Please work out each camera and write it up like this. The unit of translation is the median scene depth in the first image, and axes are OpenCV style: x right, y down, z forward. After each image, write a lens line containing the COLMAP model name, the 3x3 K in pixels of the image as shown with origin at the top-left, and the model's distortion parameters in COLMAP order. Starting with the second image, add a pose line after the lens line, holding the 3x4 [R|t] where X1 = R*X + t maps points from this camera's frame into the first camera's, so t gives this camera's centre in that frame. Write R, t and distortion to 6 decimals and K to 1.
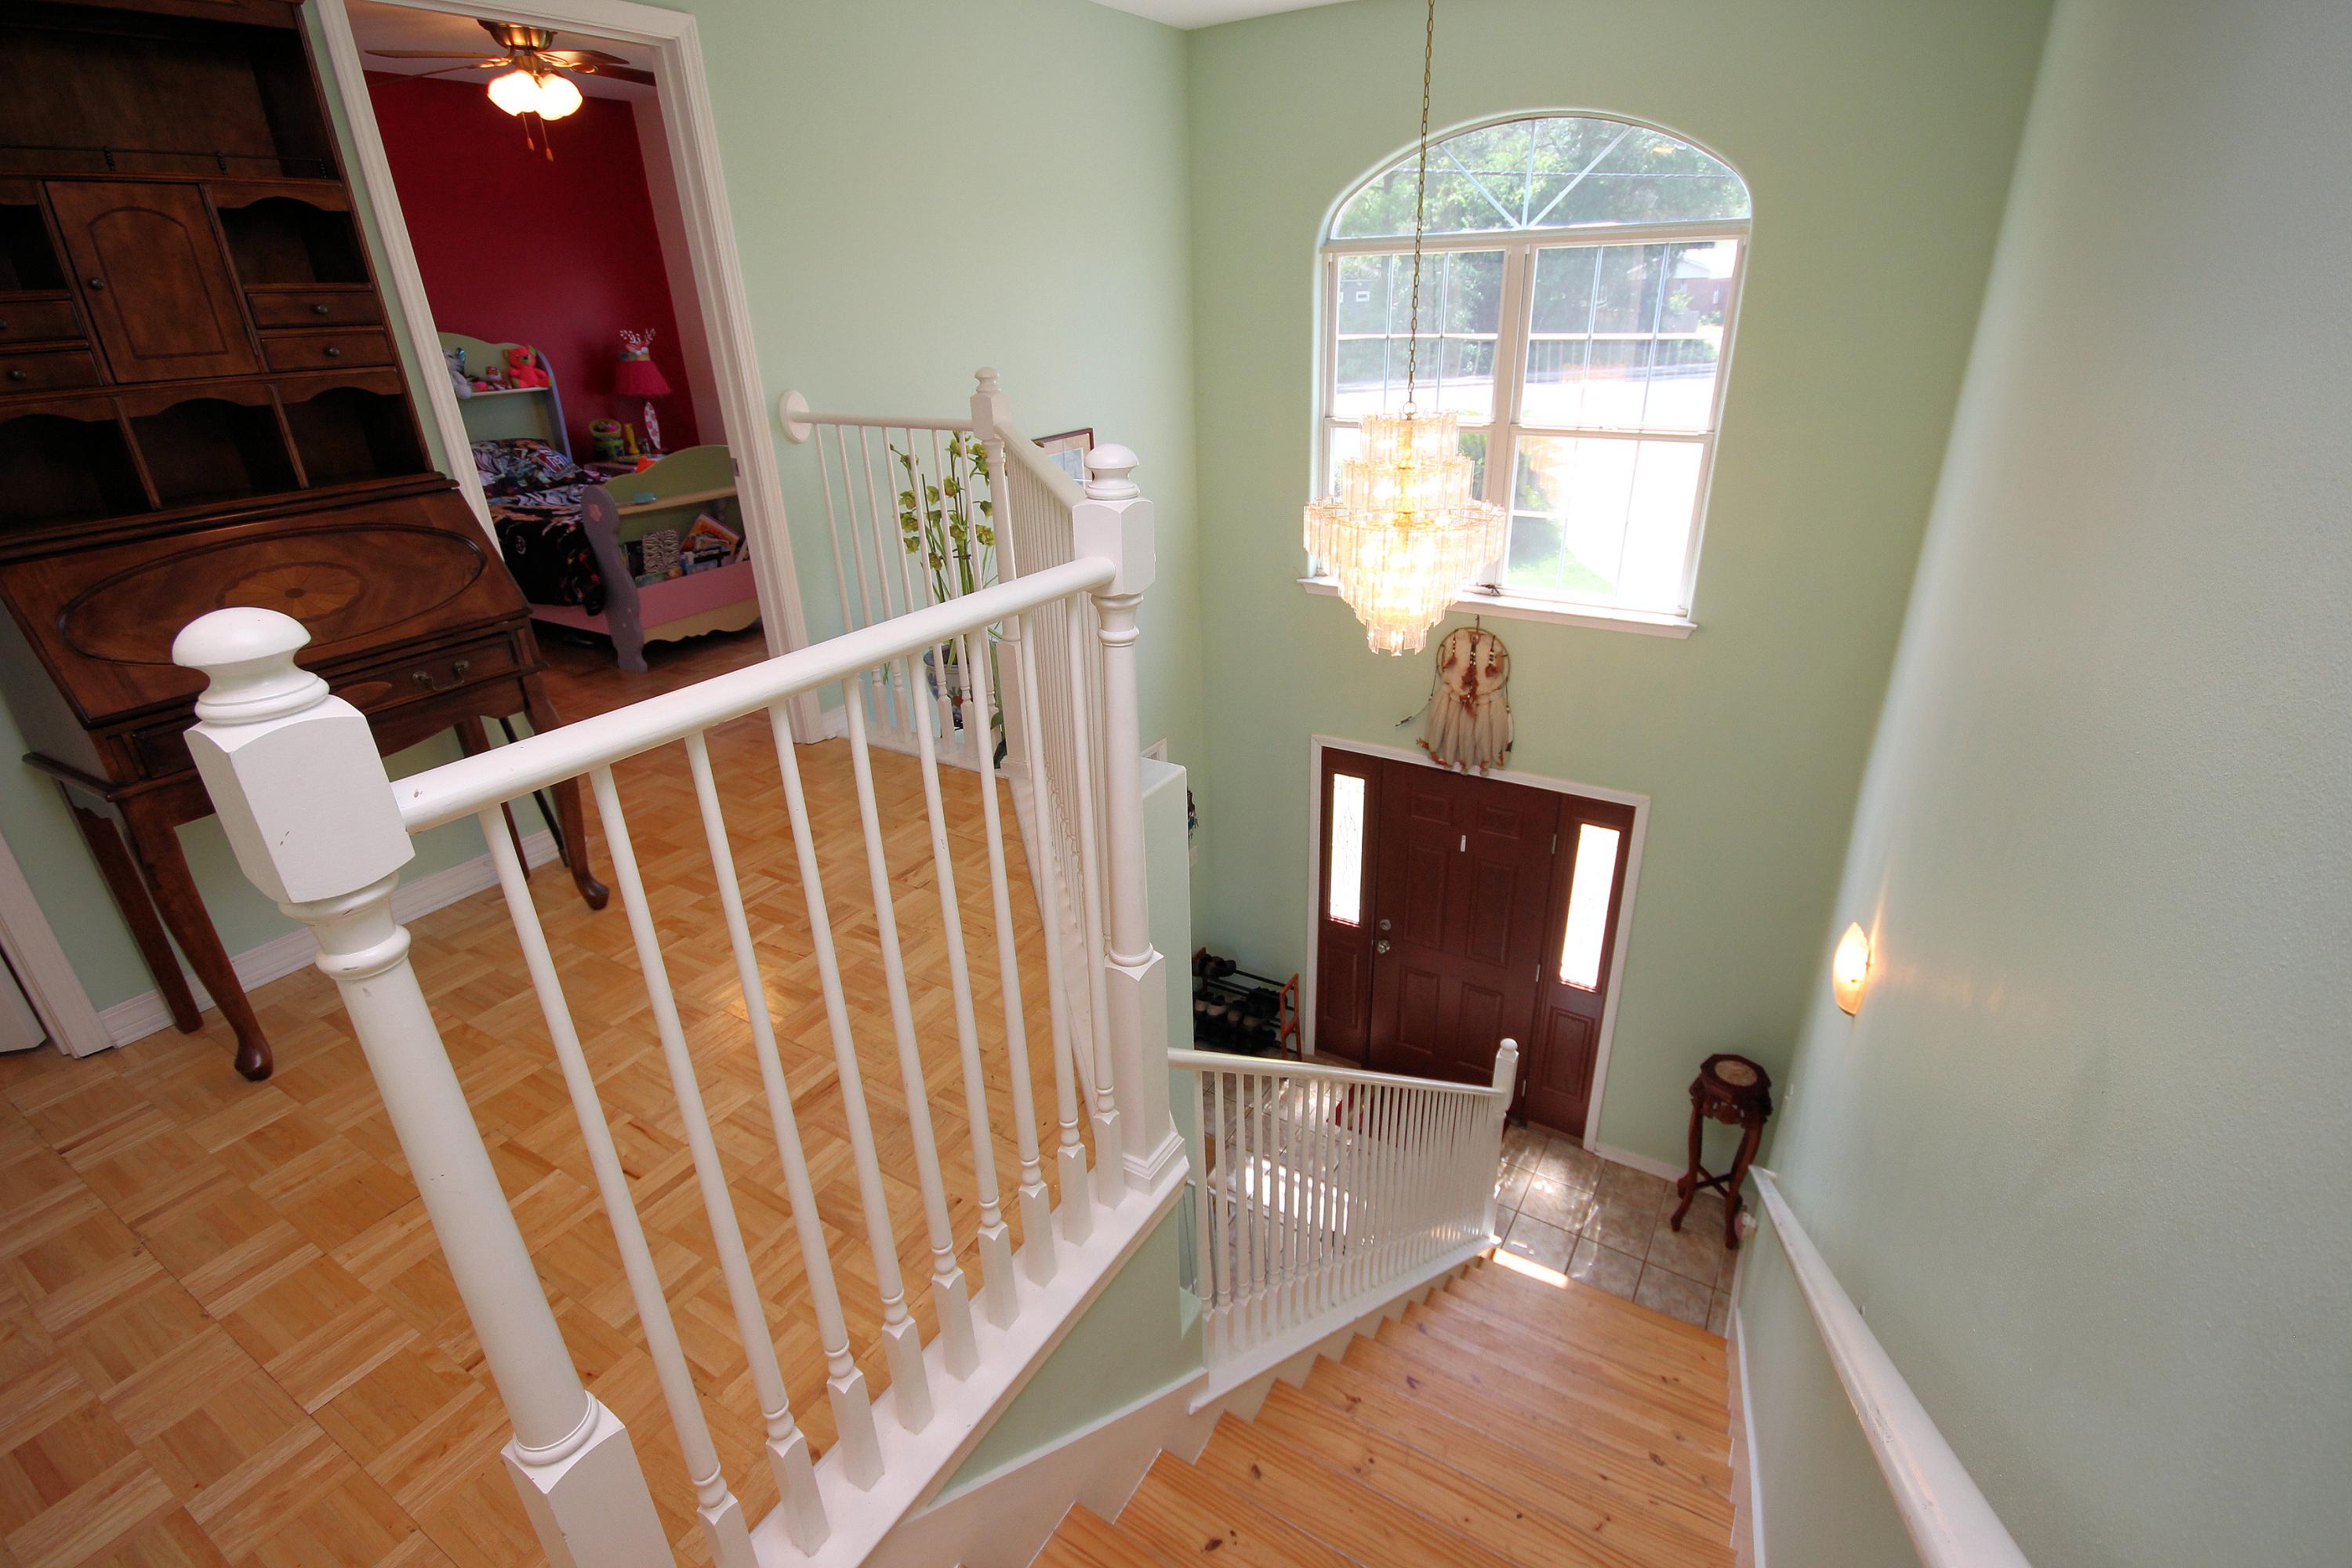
lens RADIAL K [[1087.0, 0, 1195.6], [0, 1087.0, 786.5], [0, 0, 1]] dist [-0.001671, -0.001831]
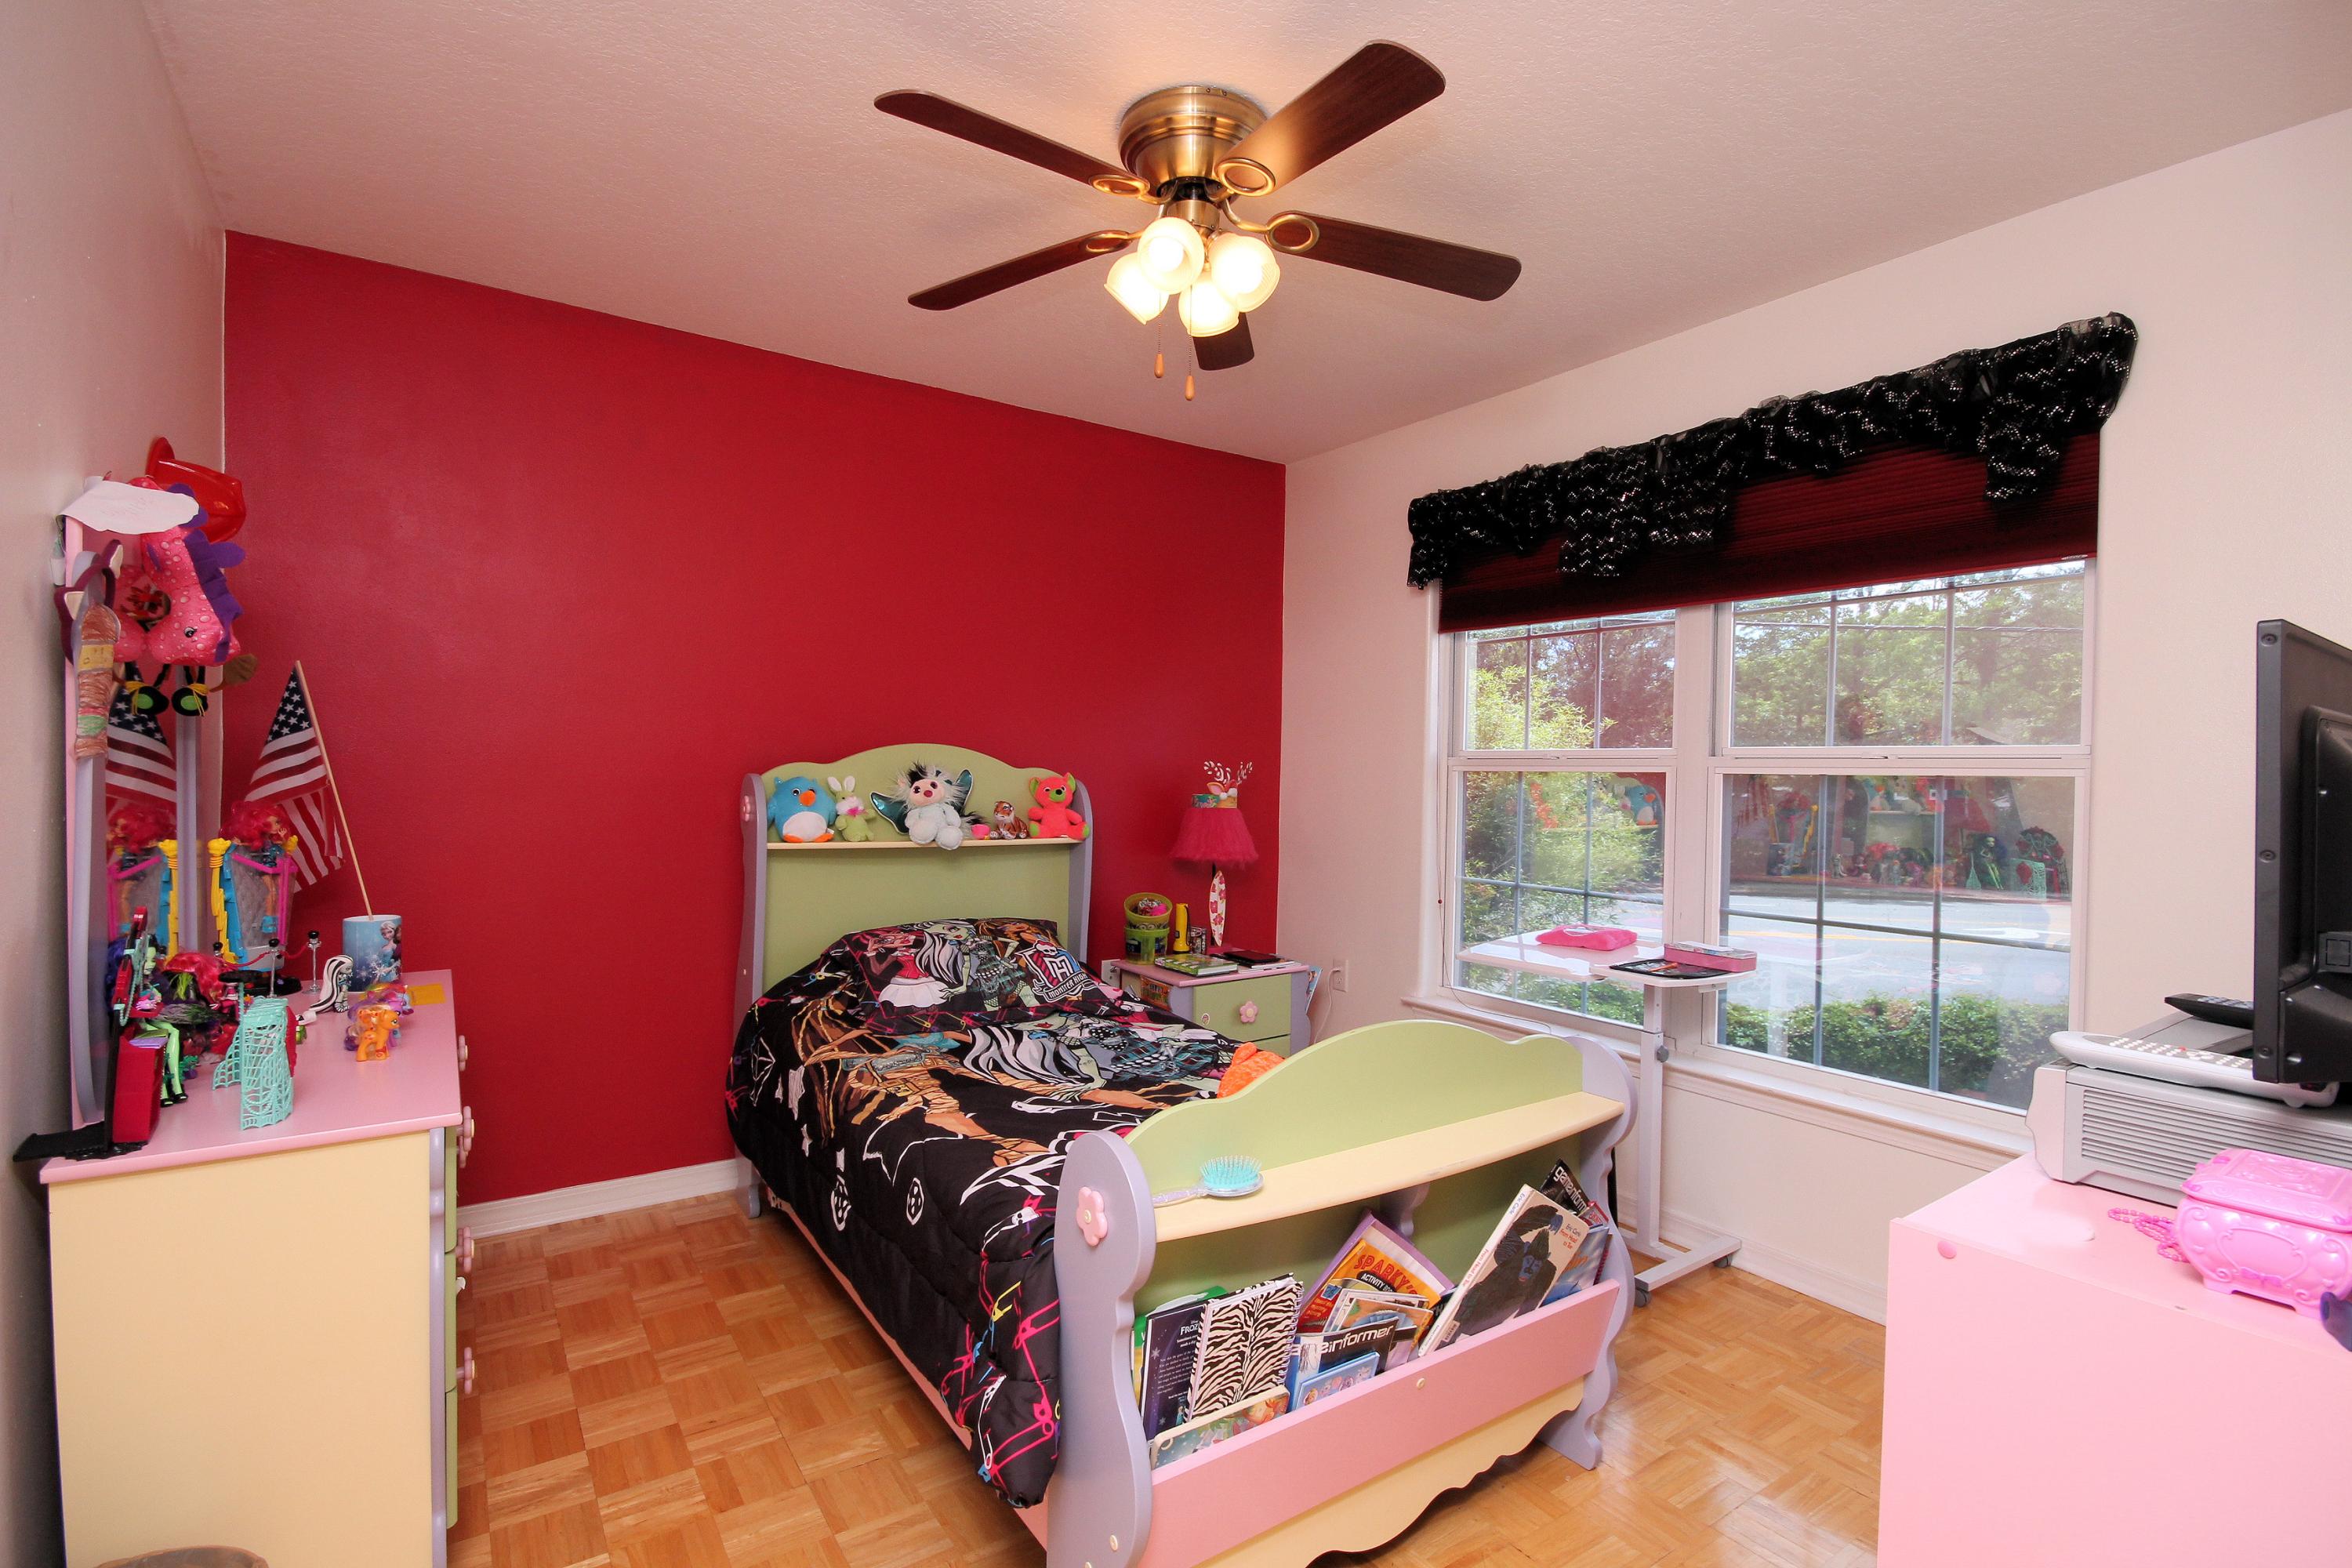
lens RADIAL K [[1087.0, 0, 1178.8], [0, 1087.0, 785.5], [0, 0, 1]] dist [-0.001671, -0.001831]
pose [[0.905787, 0.043908, -0.421452, -0.314497], [-0.210357, 0.909994, -0.357295, -0.204582], [0.367831, 0.412289, 0.833498, 0.541201]]
